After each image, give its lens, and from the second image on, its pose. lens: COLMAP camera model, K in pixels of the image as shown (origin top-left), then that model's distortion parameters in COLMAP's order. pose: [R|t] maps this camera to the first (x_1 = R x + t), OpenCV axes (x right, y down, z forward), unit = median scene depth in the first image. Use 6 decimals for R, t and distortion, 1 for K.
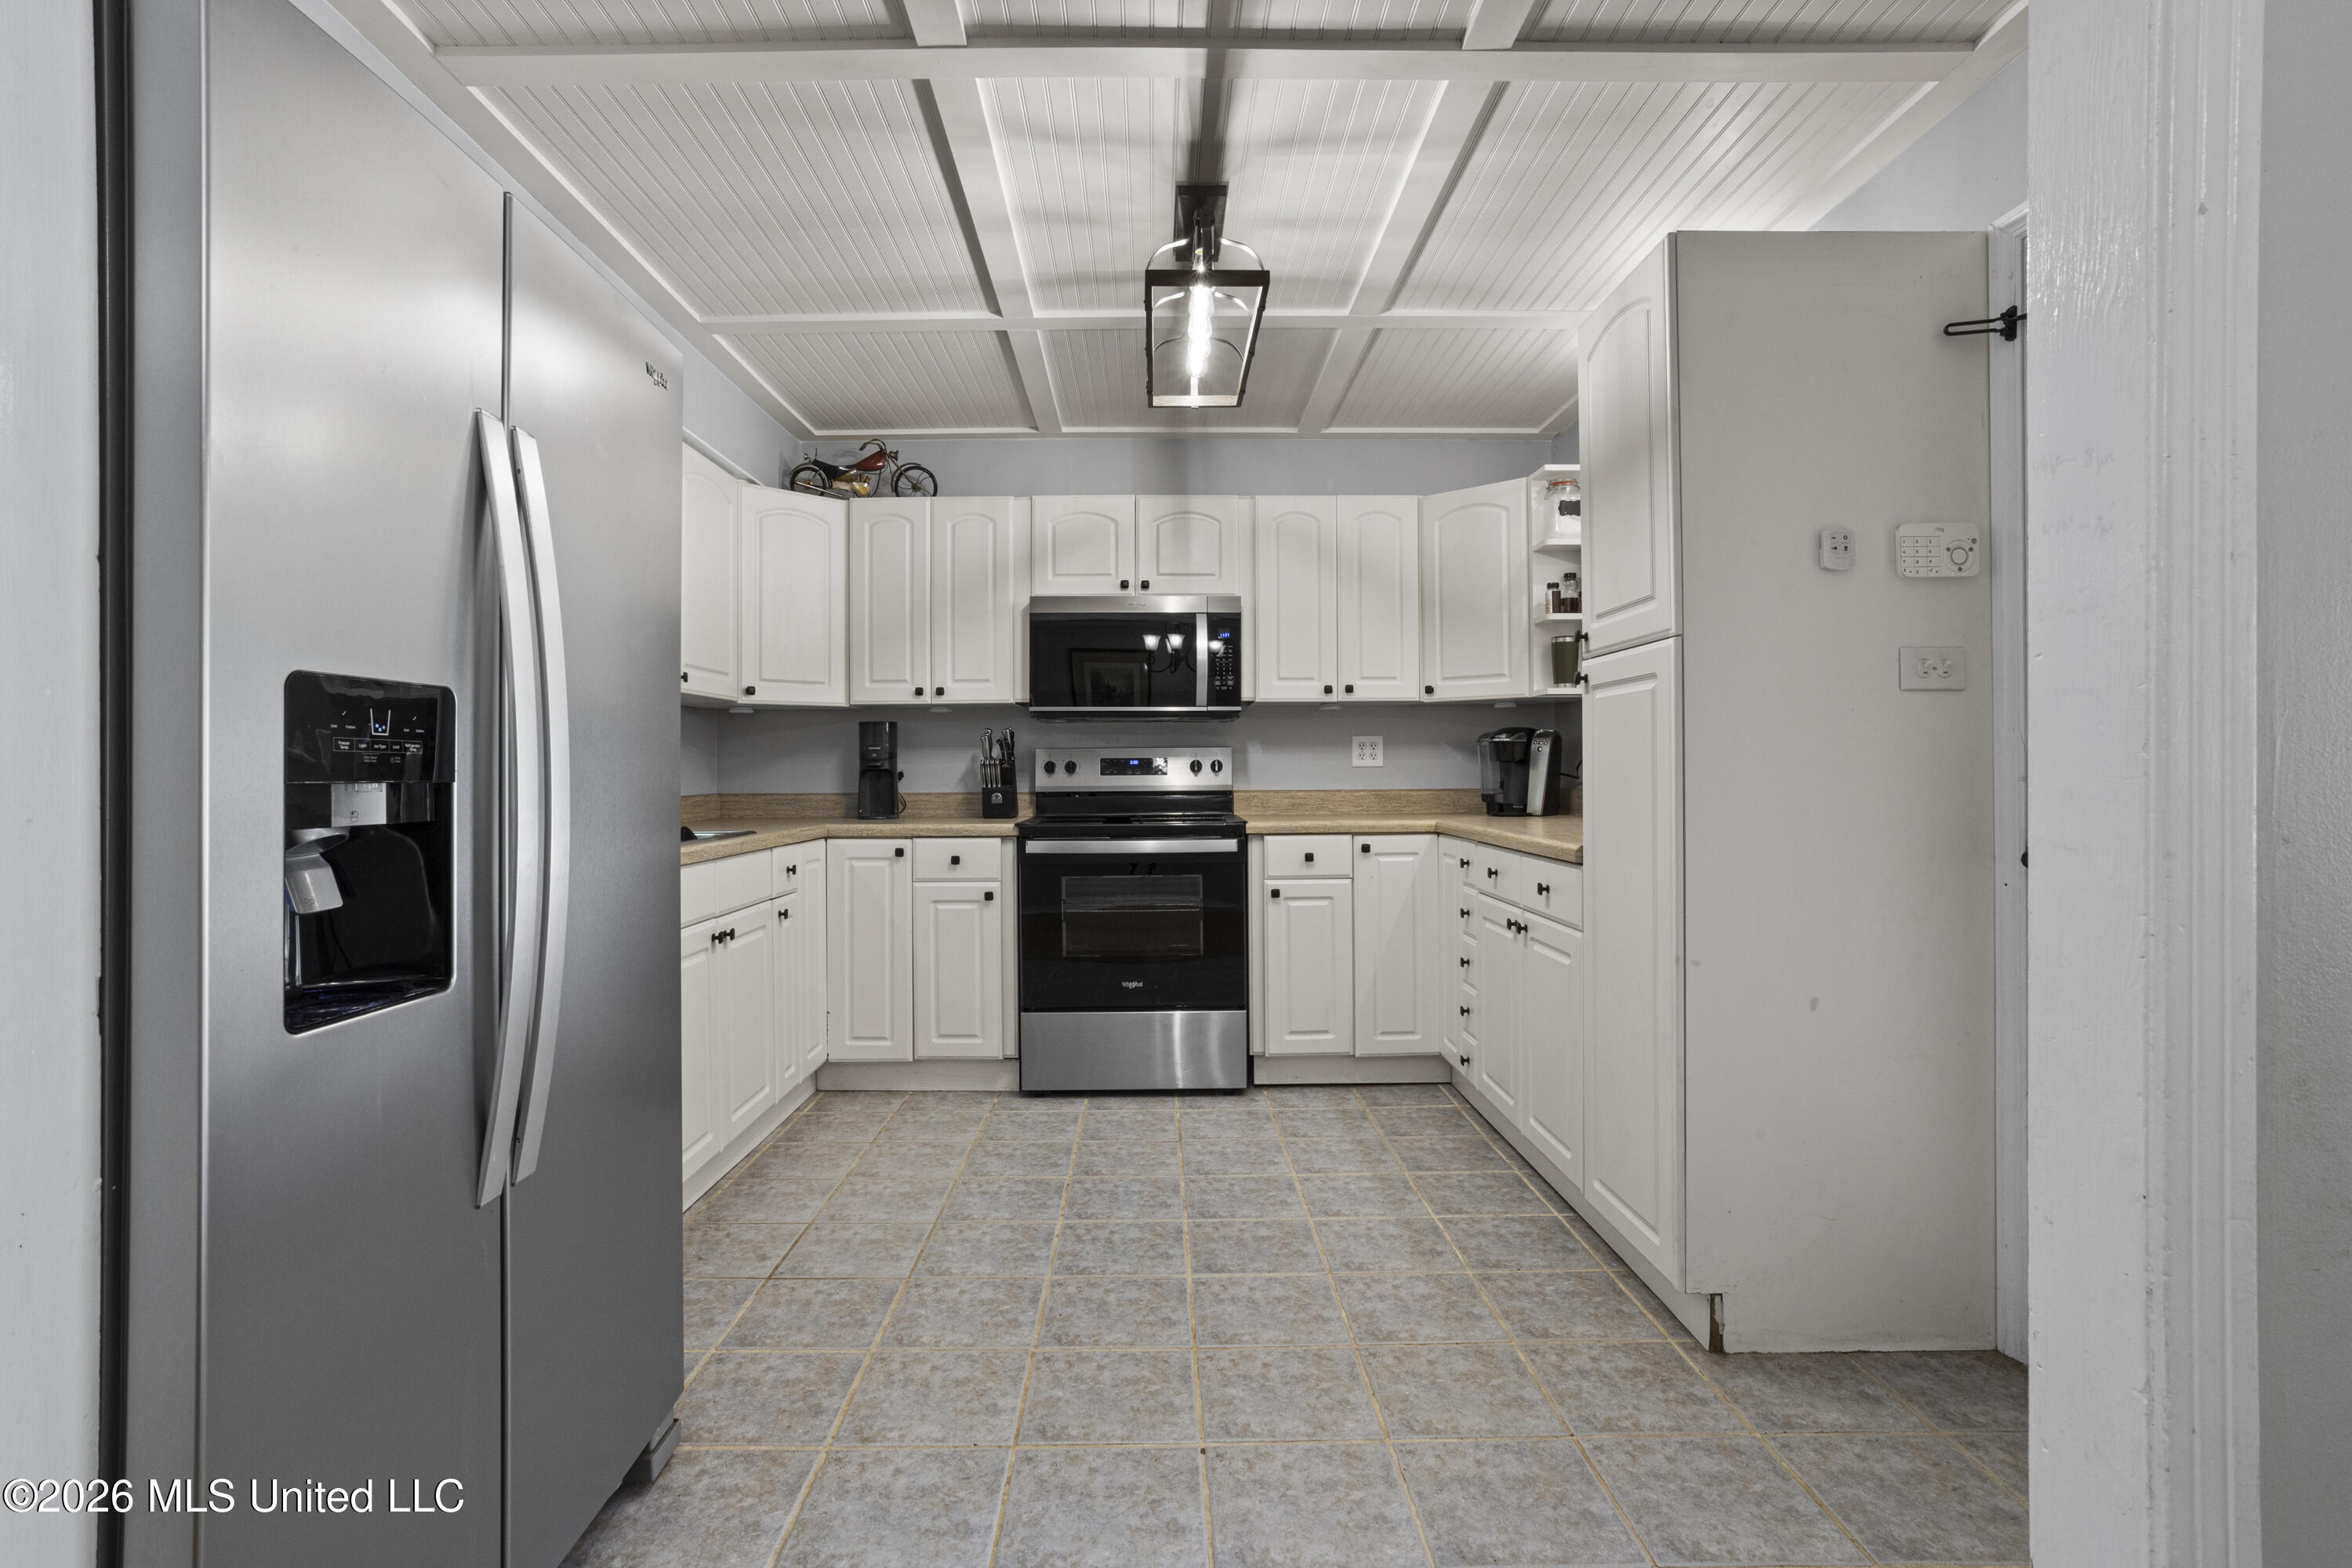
lens RADIAL K [[1130.5, 0, 1166.7], [0, 1130.5, 753.3], [0, 0, 1]] dist [-0.055589, 0.036289]
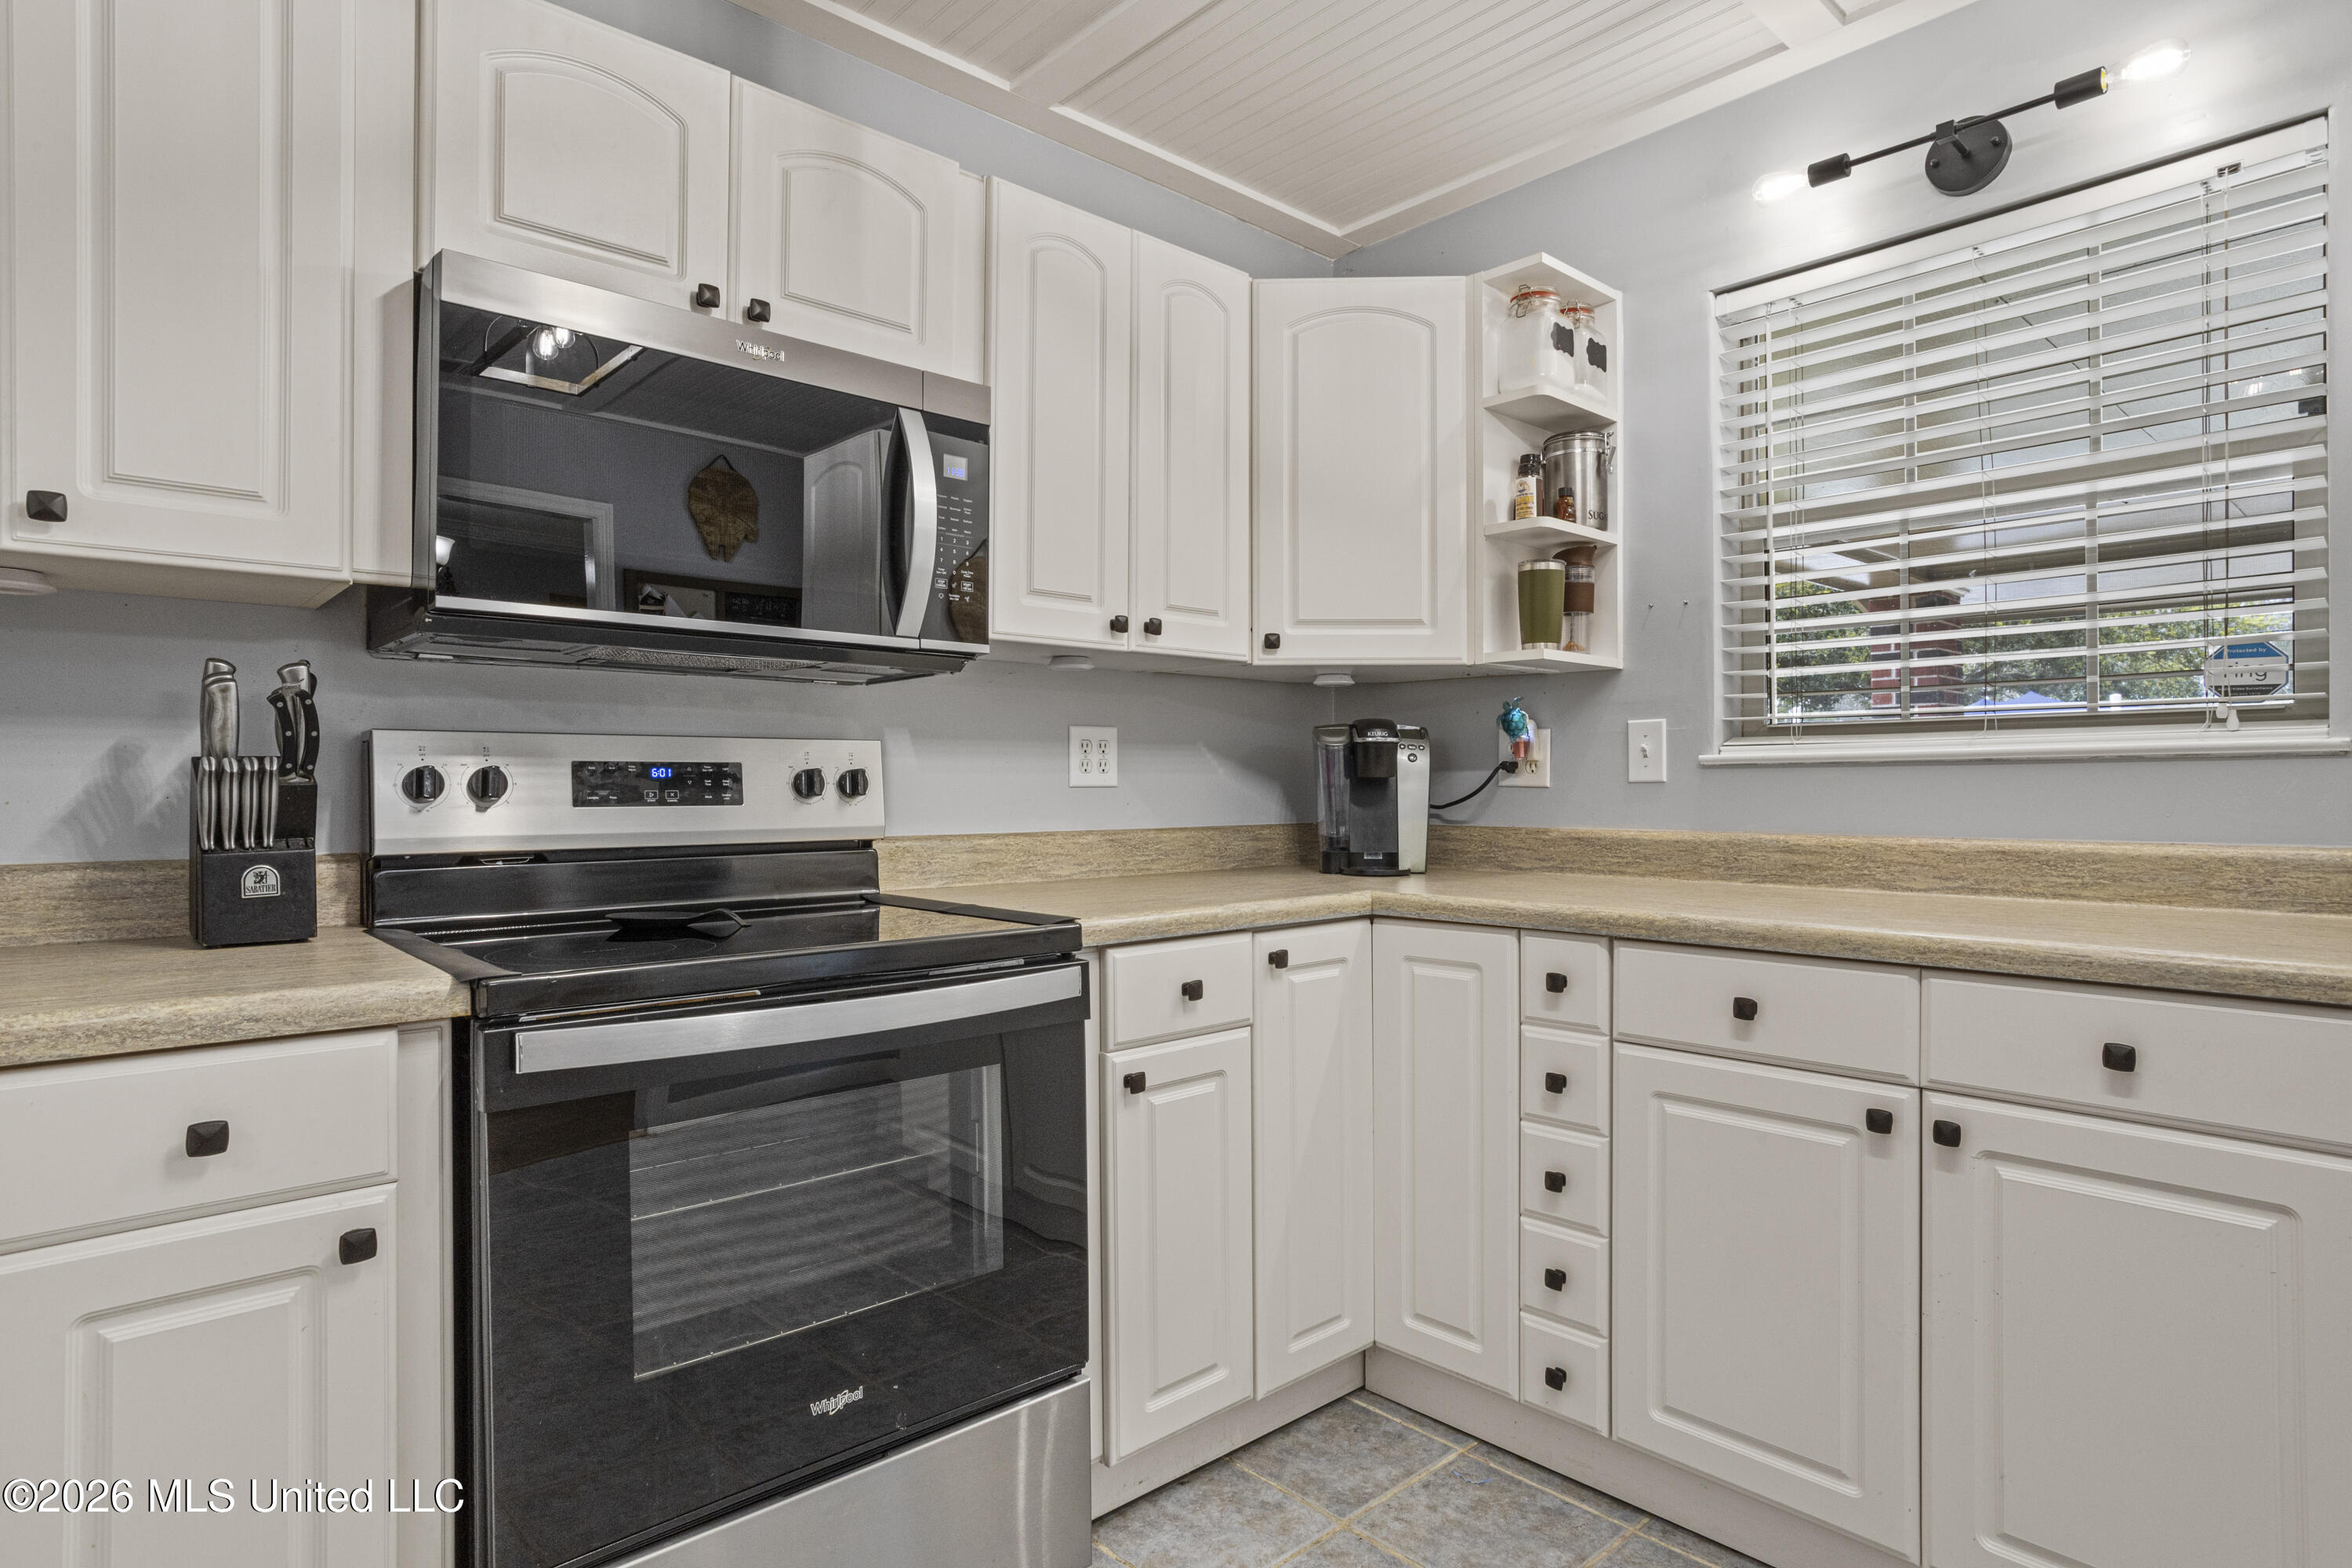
lens RADIAL K [[1267.6, 0, 1174.5], [0, 1267.6, 774.1], [0, 0, 1]] dist [-0.041211, 0.030845]
pose [[0.749626, 0.010290, 0.661781, -0.197814], [-0.012778, 0.999918, -0.001074, 0.006942], [-0.661738, -0.007651, 0.749696, 0.590511]]
